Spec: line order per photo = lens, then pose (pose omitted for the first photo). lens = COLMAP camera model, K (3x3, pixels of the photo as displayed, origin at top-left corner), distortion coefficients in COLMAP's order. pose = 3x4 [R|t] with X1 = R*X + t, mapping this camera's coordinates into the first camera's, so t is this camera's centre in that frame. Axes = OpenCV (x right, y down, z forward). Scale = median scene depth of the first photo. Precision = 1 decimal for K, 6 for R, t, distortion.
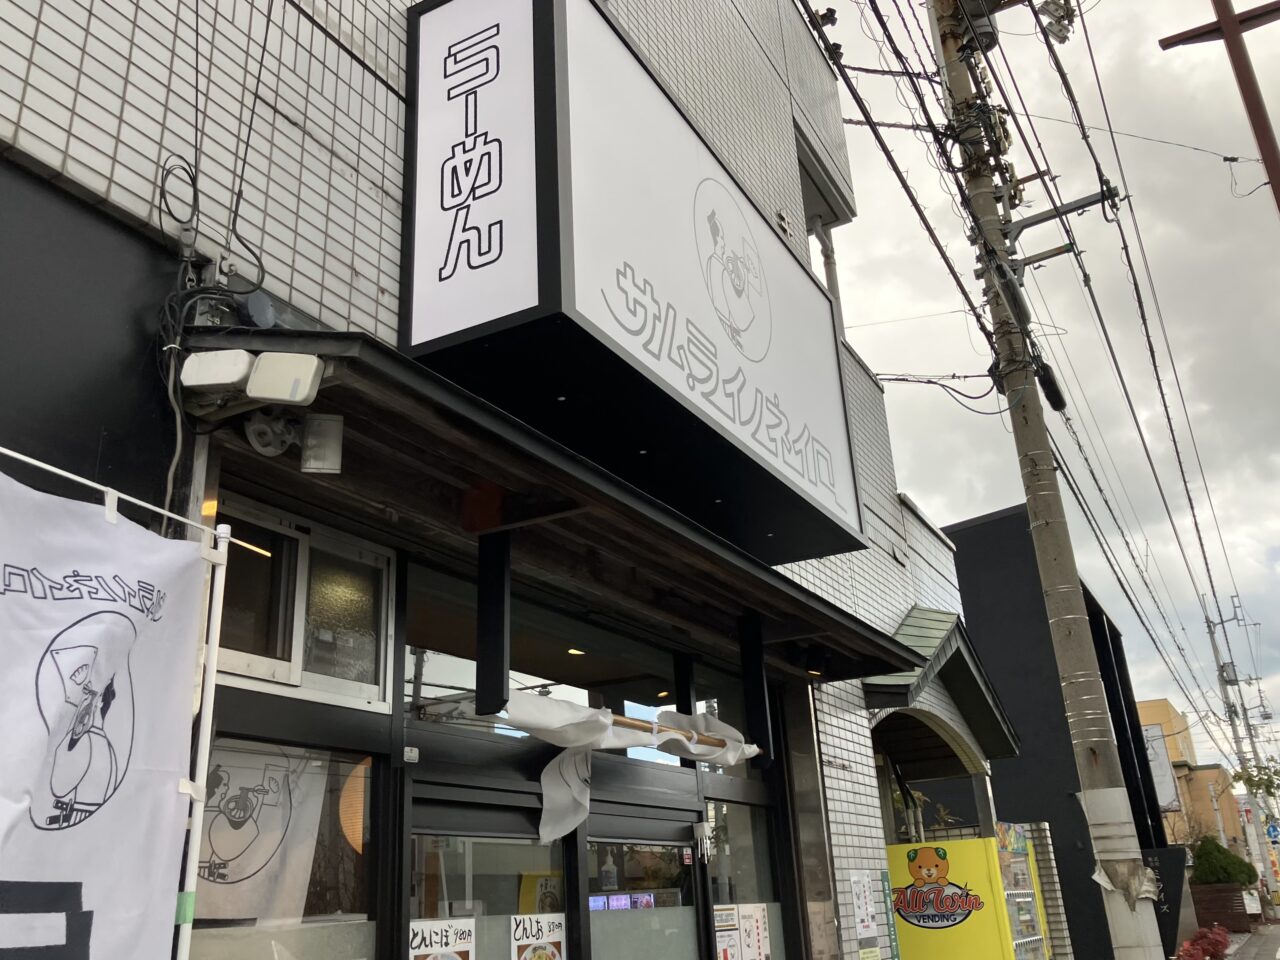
lens RADIAL K [[1086.4, 0, 638.5], [0, 1086.4, 513.9], [0, 0, 1]] dist [0.073747, -0.109801]
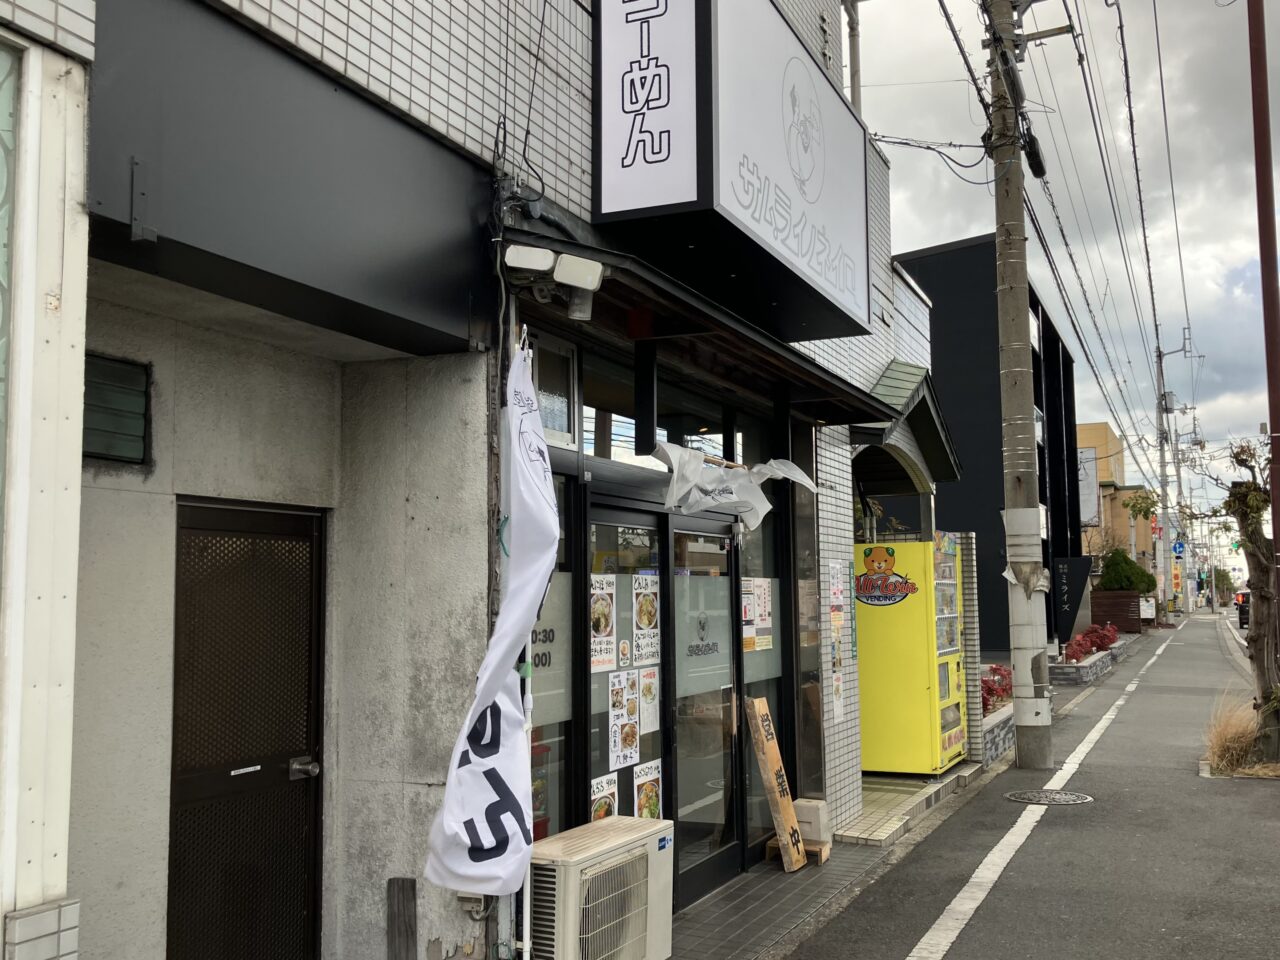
lens RADIAL K [[1086.4, 0, 638.5], [0, 1086.4, 513.9], [0, 0, 1]] dist [0.073747, -0.109801]
pose [[0.997929, 0.045962, 0.045006, -0.086795], [-0.056414, 0.961495, 0.268971, -0.068268], [-0.030910, -0.270953, 0.962096, -0.235296]]
